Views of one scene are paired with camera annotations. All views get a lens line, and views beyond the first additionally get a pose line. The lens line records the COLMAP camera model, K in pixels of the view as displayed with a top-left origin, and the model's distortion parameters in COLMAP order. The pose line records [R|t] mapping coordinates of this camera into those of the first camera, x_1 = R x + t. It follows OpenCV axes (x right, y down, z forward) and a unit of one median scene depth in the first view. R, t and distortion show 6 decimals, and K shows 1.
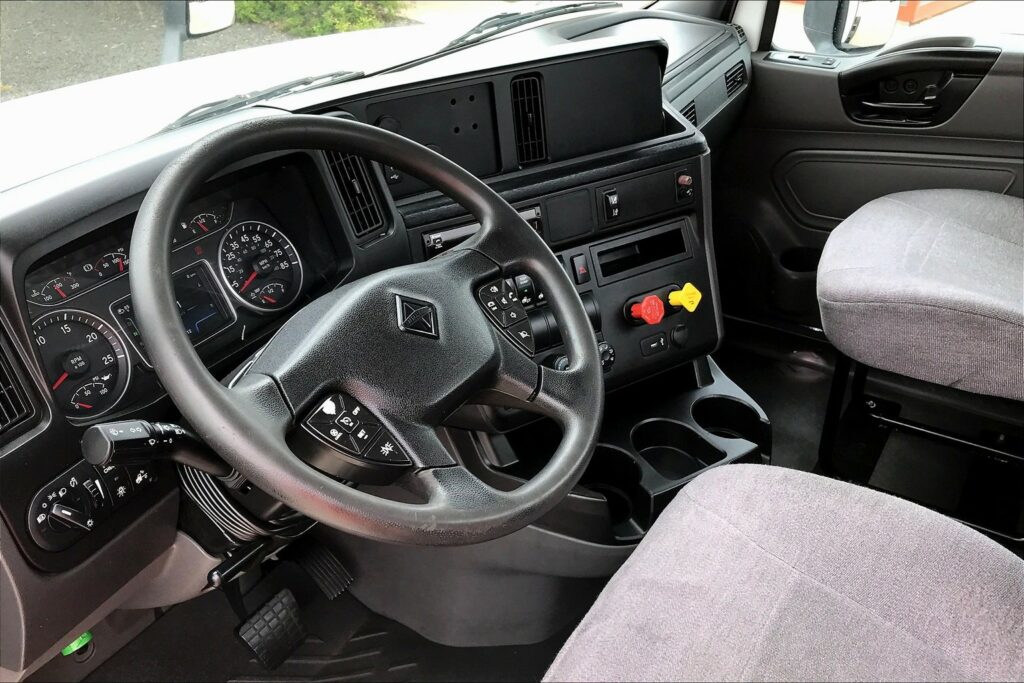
lens RADIAL K [[939.9, 0, 486.1], [0, 939.9, 350.3], [0, 0, 1]] dist [0.018206, 0.000000]
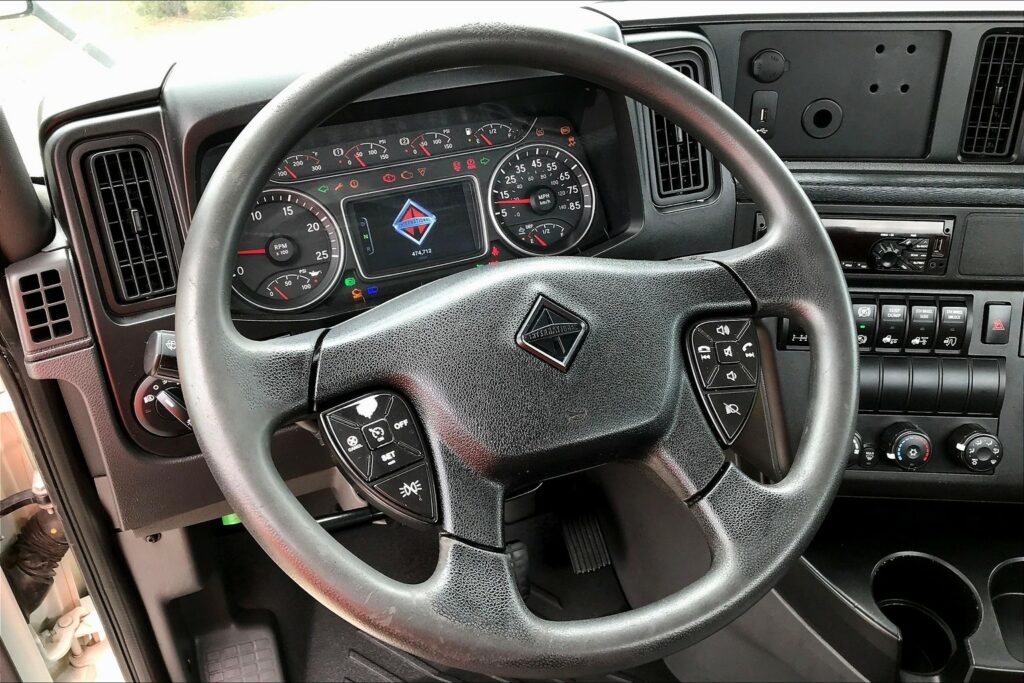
lens RADIAL K [[916.3, 0, 514.3], [0, 916.3, 340.6], [0, 0, 1]] dist [0.064013, -0.076096]
pose [[0.806980, 0.339191, -0.483459, 0.174003], [-0.297260, 0.940647, 0.163770, -0.094723], [0.510313, 0.011554, 0.859911, 0.273140]]
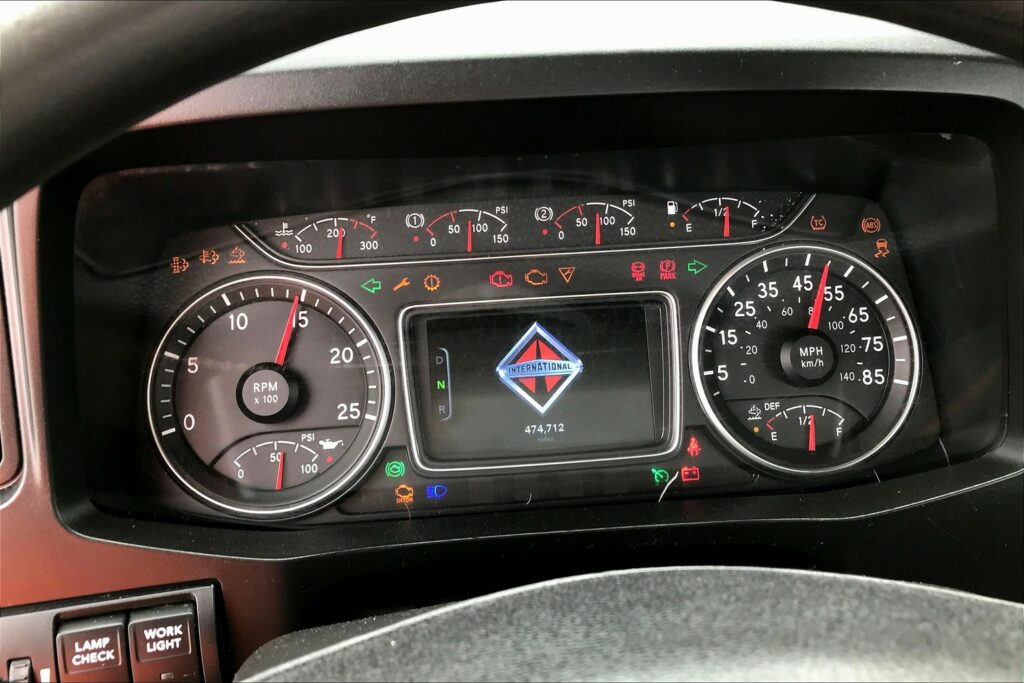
lens RADIAL K [[865.5, 0, 511.1], [0, 865.5, 333.2], [0, 0, 1]] dist [0.034181, -0.036272]
pose [[0.609748, 0.374541, -0.698517, -0.053867], [-0.393673, 0.908023, 0.143233, -0.099199], [0.687916, 0.187652, 0.701112, 0.620016]]
